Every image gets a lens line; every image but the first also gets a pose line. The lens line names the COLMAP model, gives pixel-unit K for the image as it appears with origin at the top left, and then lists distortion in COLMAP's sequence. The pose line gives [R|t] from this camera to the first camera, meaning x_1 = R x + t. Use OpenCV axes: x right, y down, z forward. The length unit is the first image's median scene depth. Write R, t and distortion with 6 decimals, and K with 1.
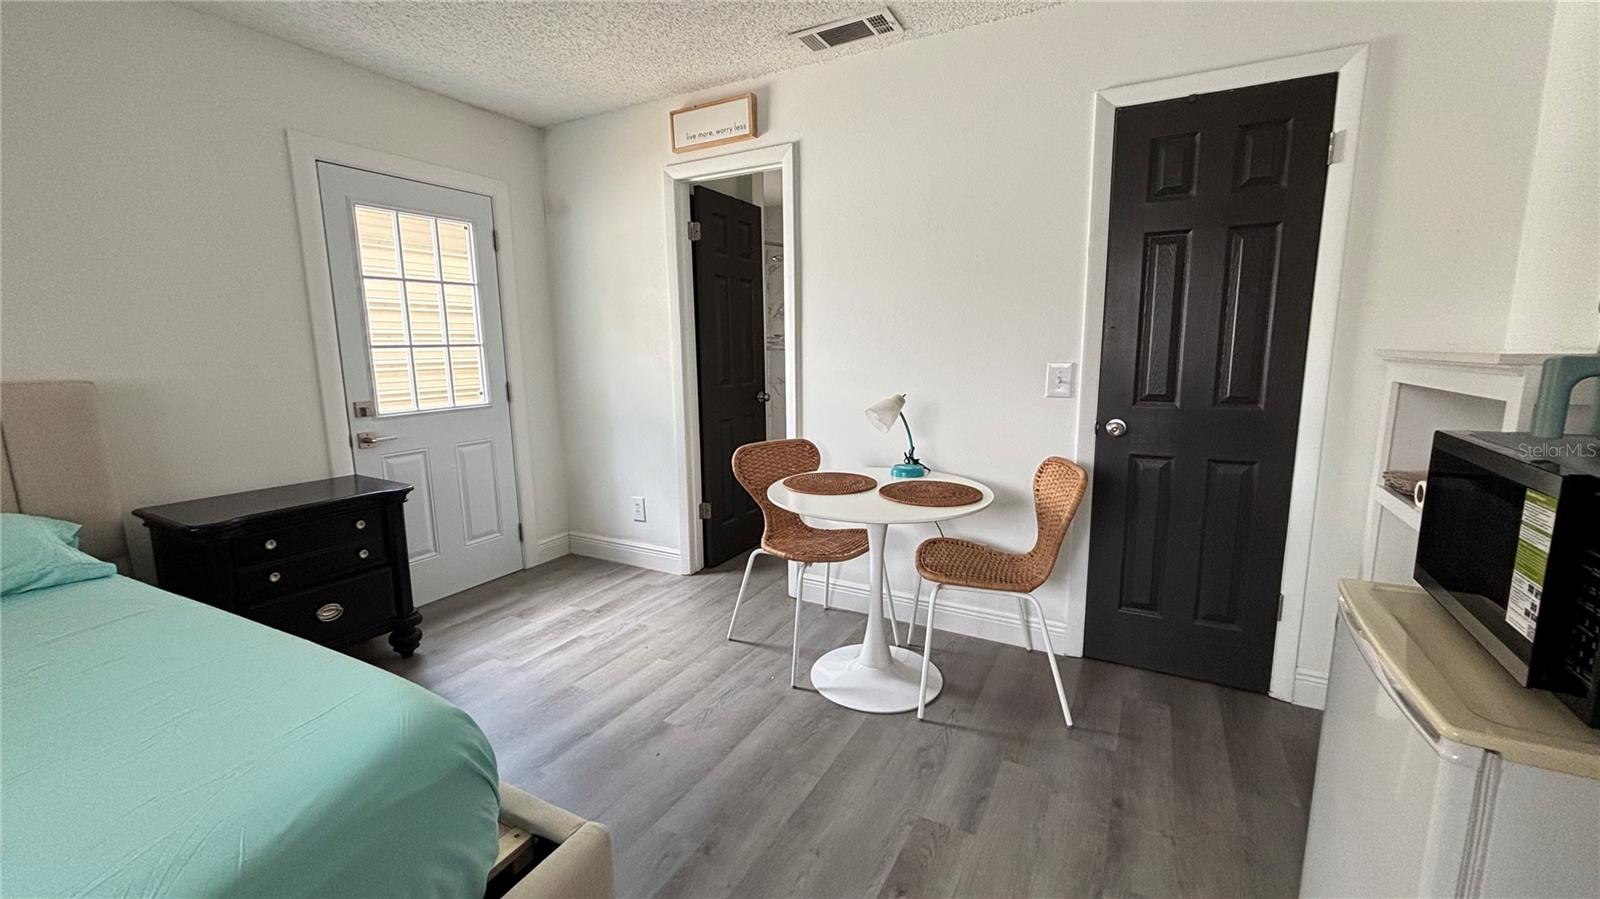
lens RADIAL K [[643.4, 0, 796.0], [0, 643.4, 444.3], [0, 0, 1]] dist [0.022584, -0.016432]
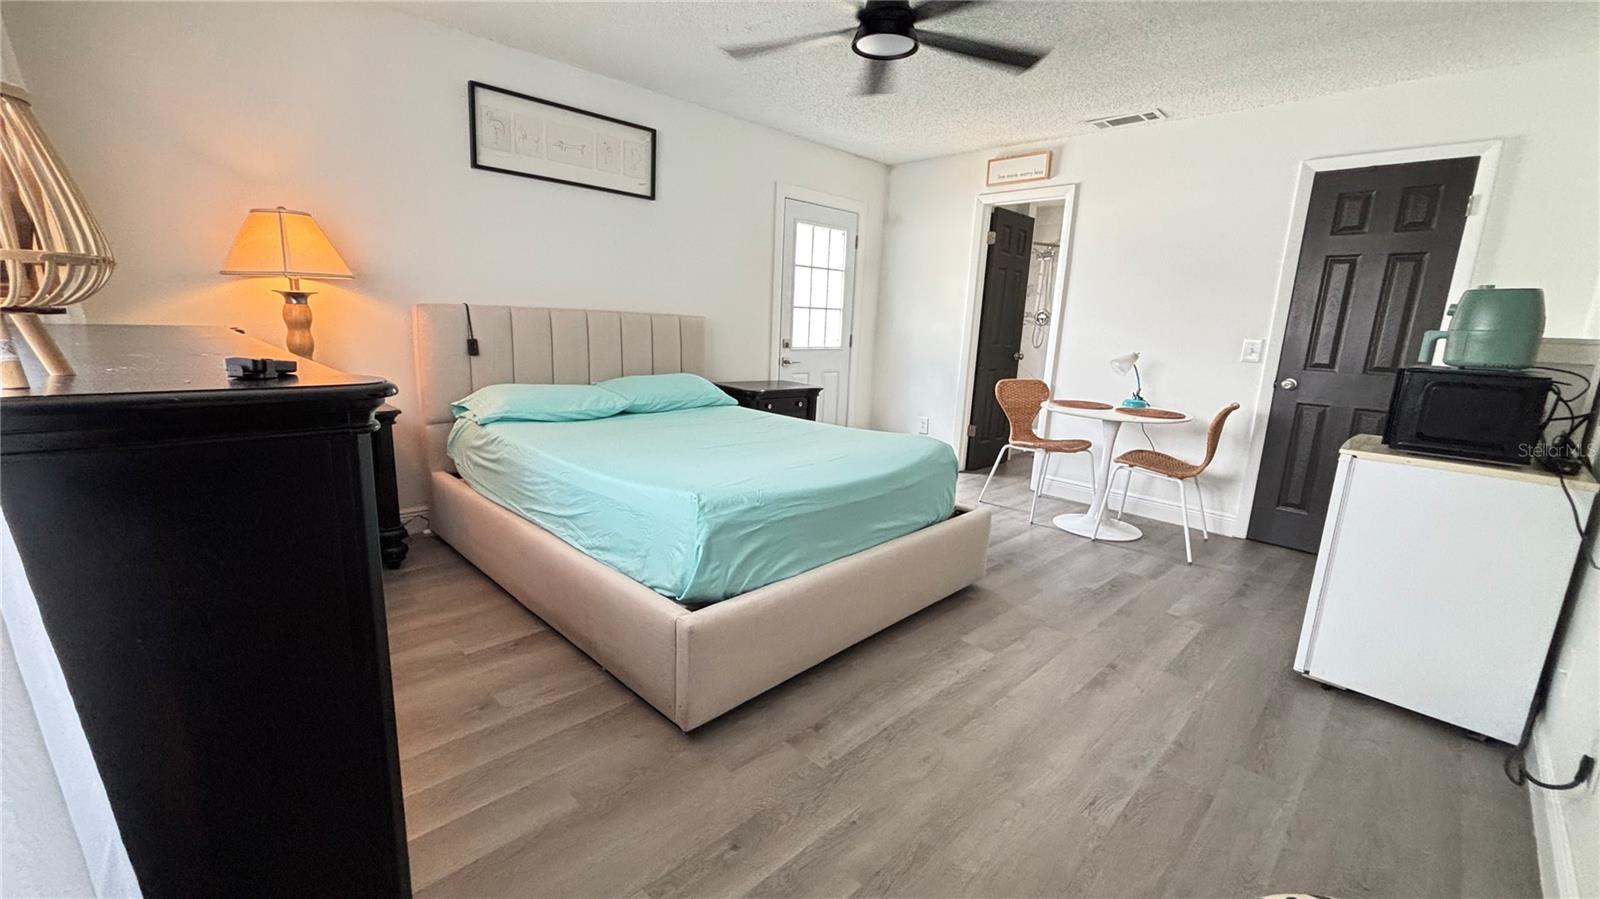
lens RADIAL K [[644.3, 0, 800.0], [0, 644.3, 449.5], [0, 0, 1]] dist [-0.007061, -0.000120]
pose [[0.957281, 0.107529, -0.268422, -0.167265], [-0.095822, 0.993801, 0.056379, 0.139500], [0.272821, -0.028250, 0.961650, -0.701810]]
